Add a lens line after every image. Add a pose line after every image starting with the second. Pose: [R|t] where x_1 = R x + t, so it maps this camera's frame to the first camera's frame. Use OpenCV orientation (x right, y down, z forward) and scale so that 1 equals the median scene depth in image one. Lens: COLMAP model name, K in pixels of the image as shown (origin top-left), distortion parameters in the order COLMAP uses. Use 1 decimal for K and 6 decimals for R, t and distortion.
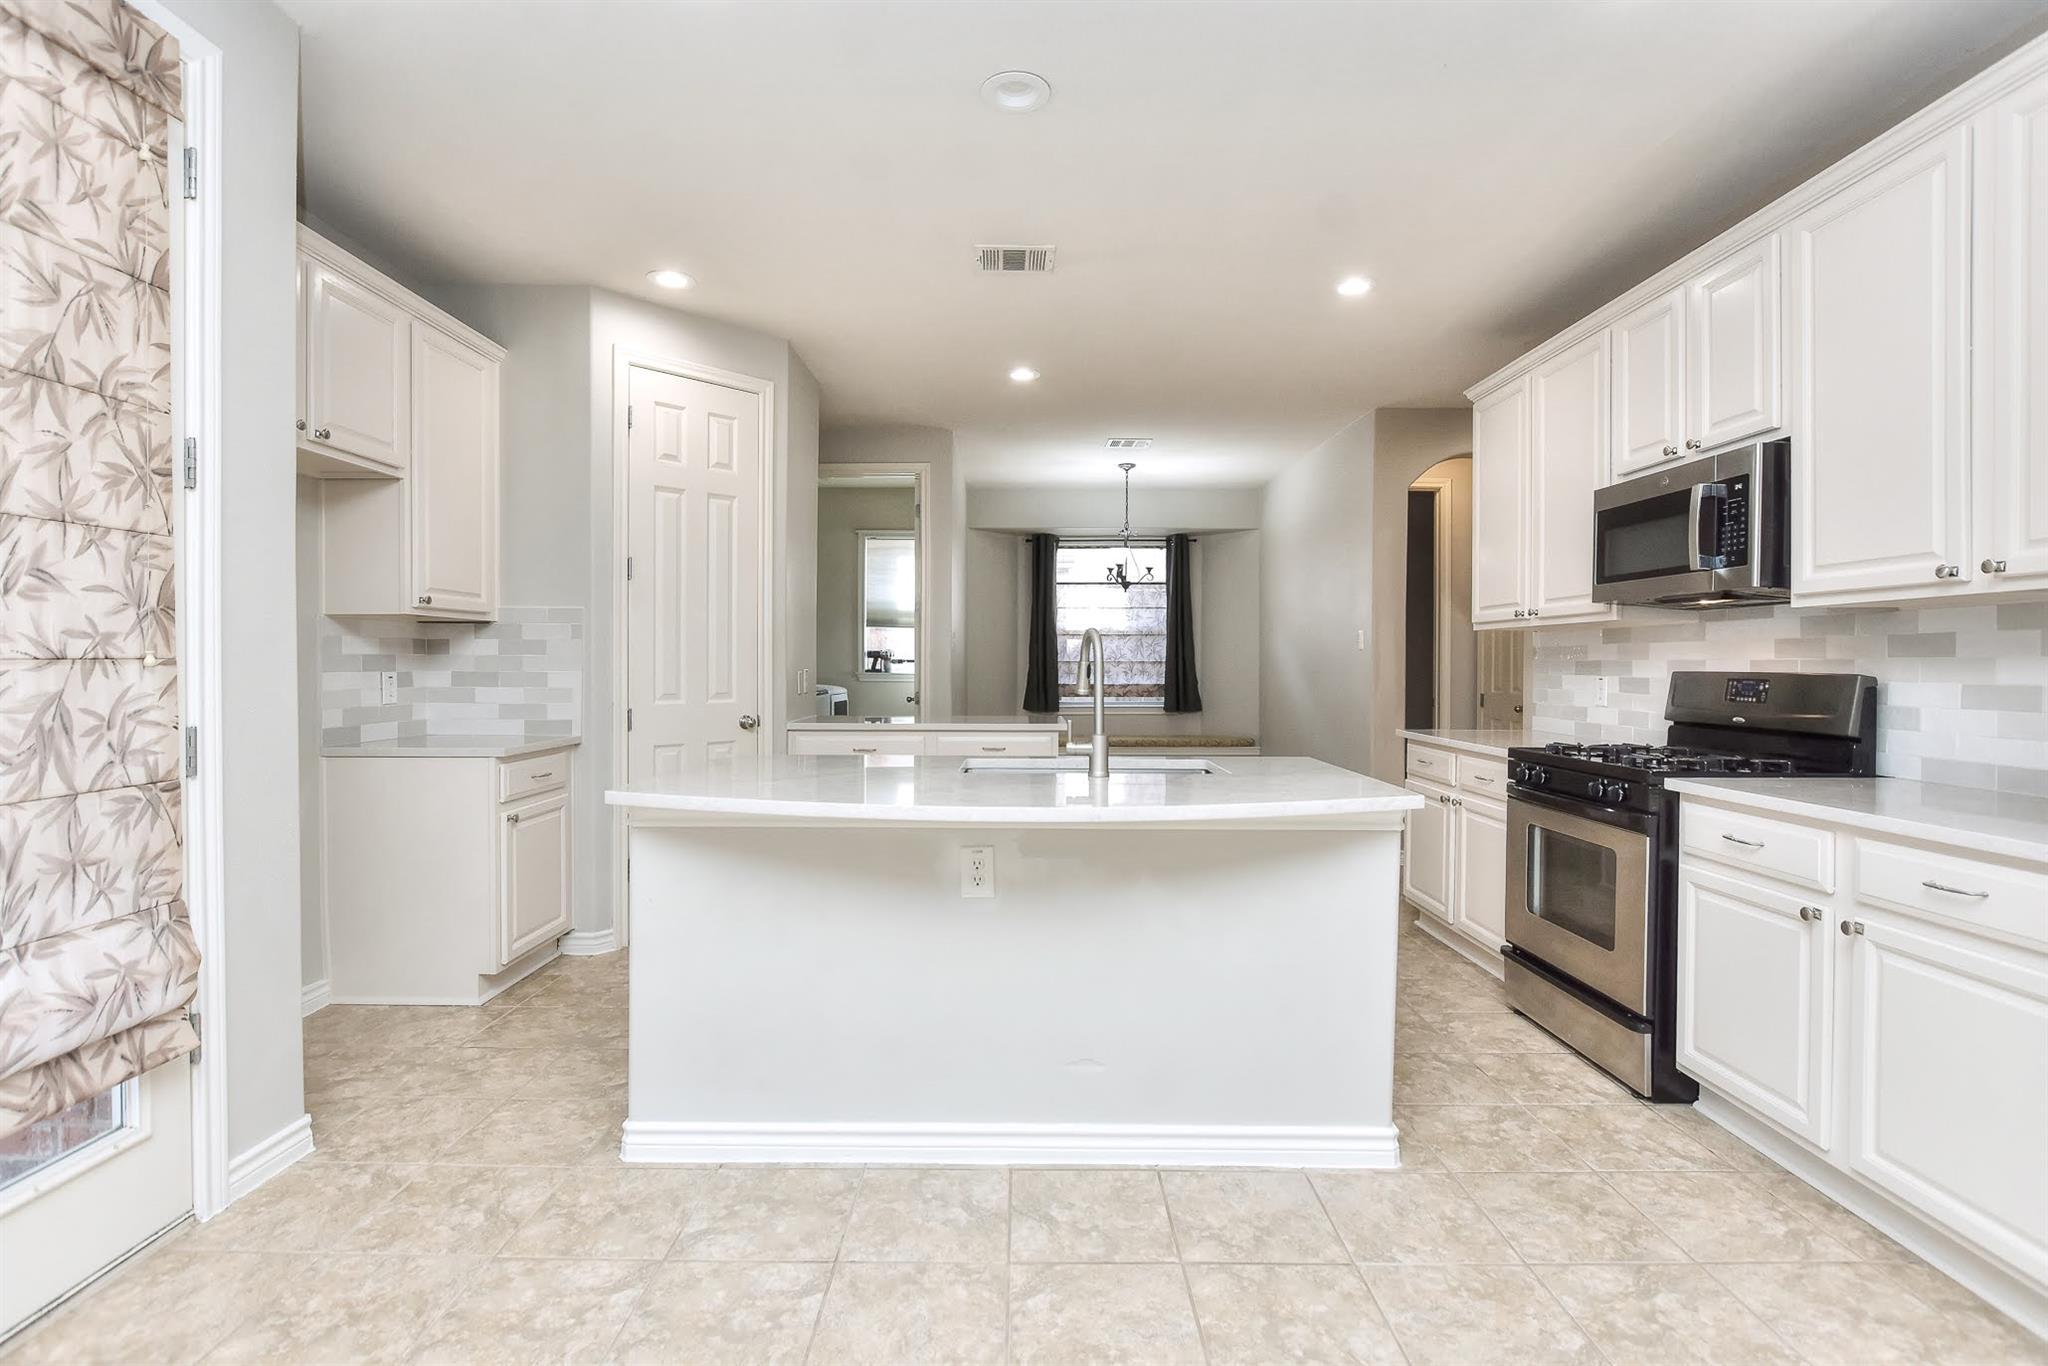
lens RADIAL K [[973.5, 0, 1021.7], [0, 973.5, 688.5], [0, 0, 1]] dist [-0.000159, -0.000216]
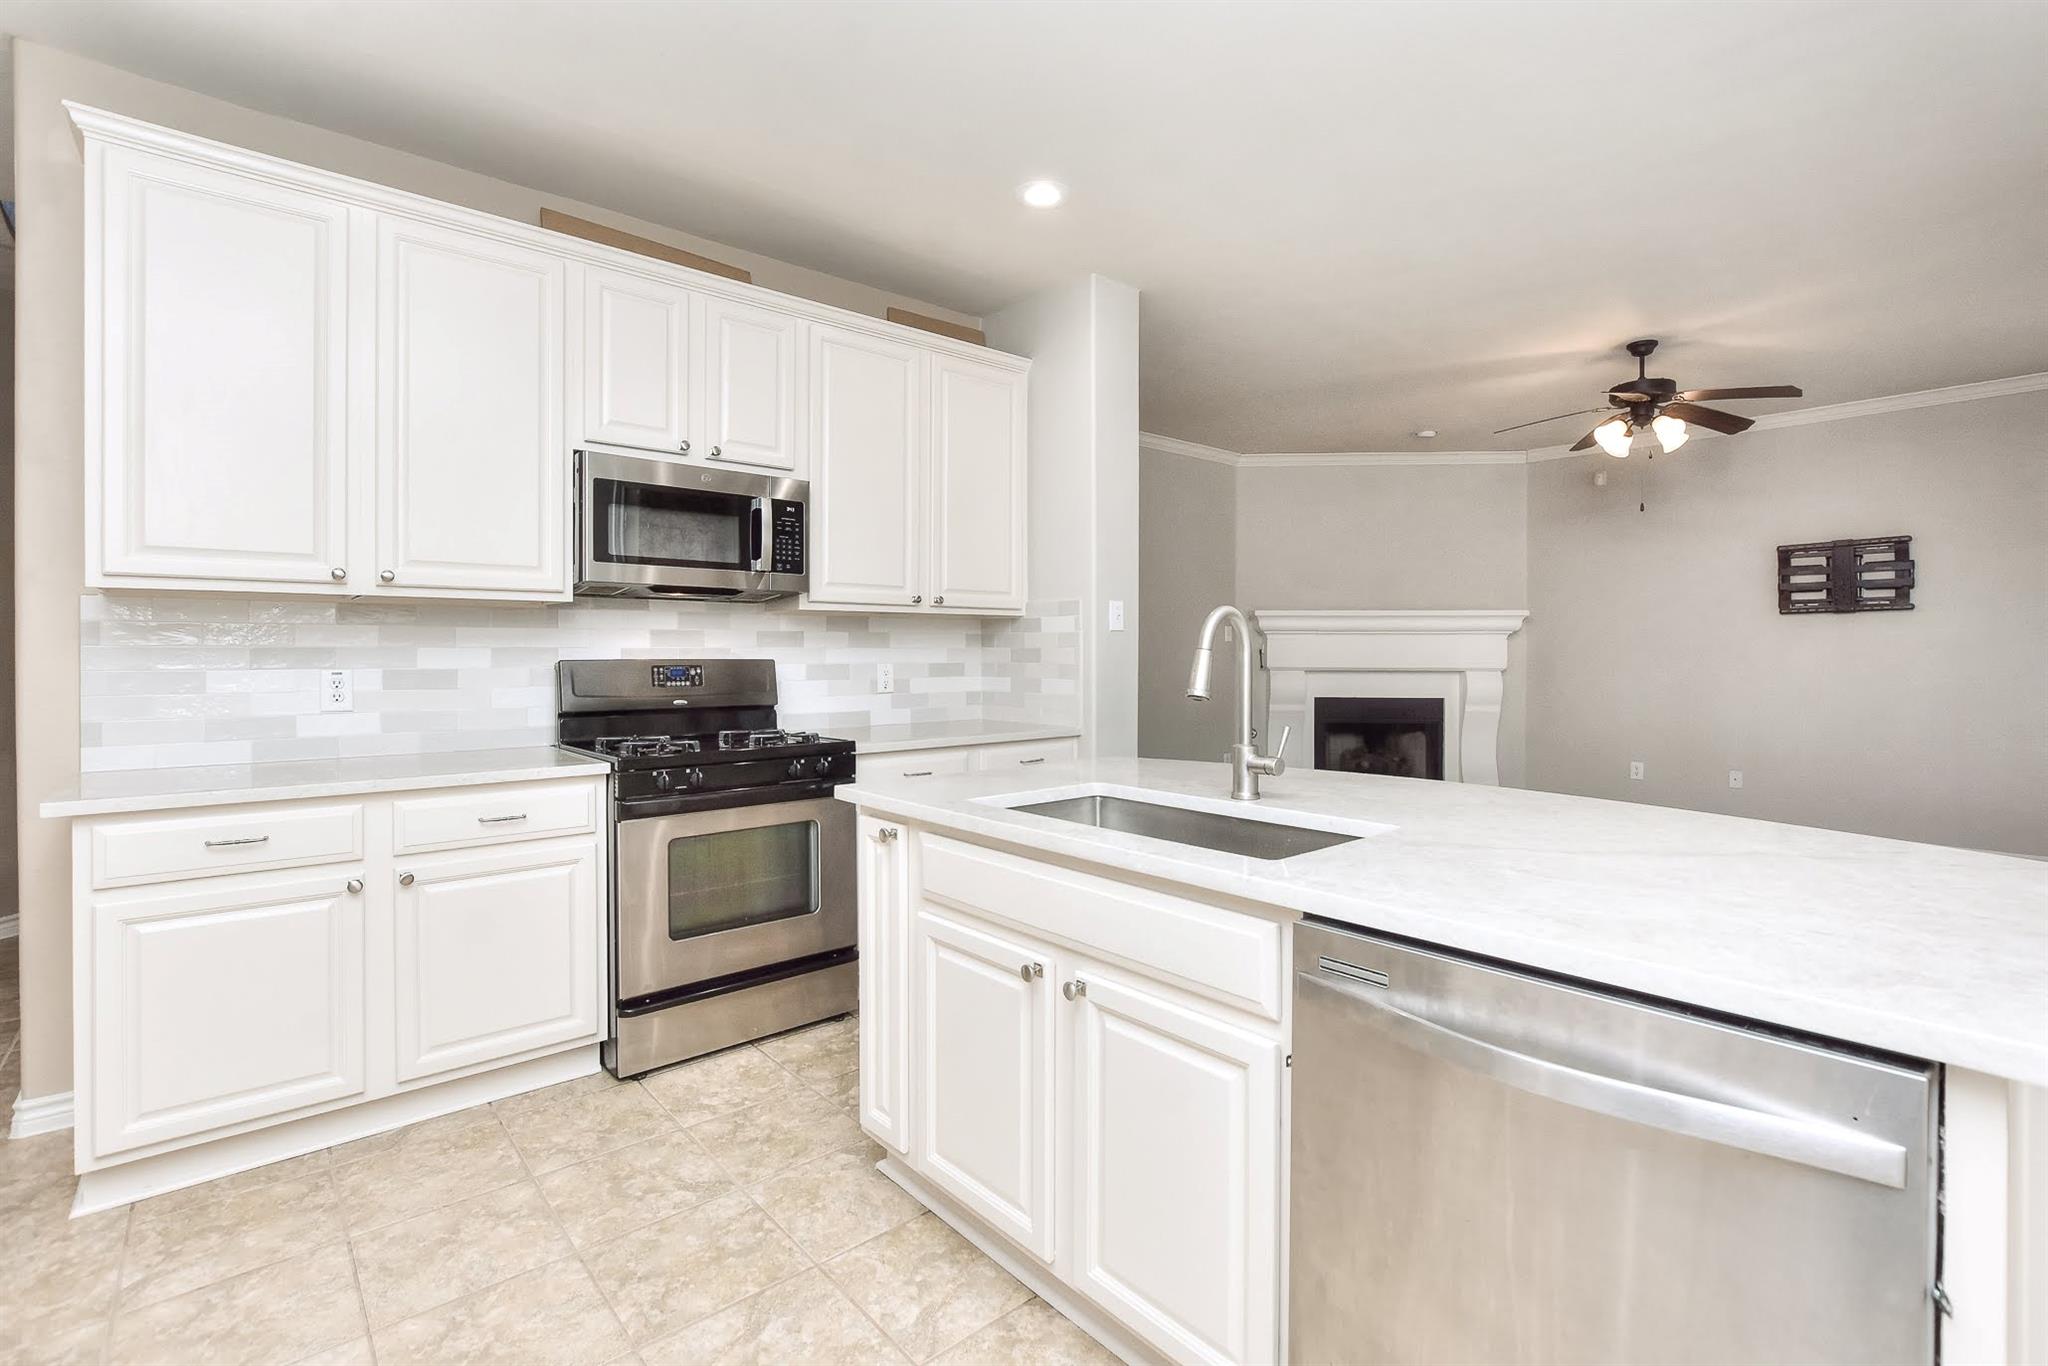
lens RADIAL K [[911.7, 0, 1034.4], [0, 911.7, 680.8], [0, 0, 1]] dist [-0.019970, 0.002268]
pose [[-0.664255, -0.035160, 0.746678, -0.311538], [0.011617, 0.998287, 0.057343, -0.048331], [-0.747416, 0.046764, -0.662709, 1.418191]]
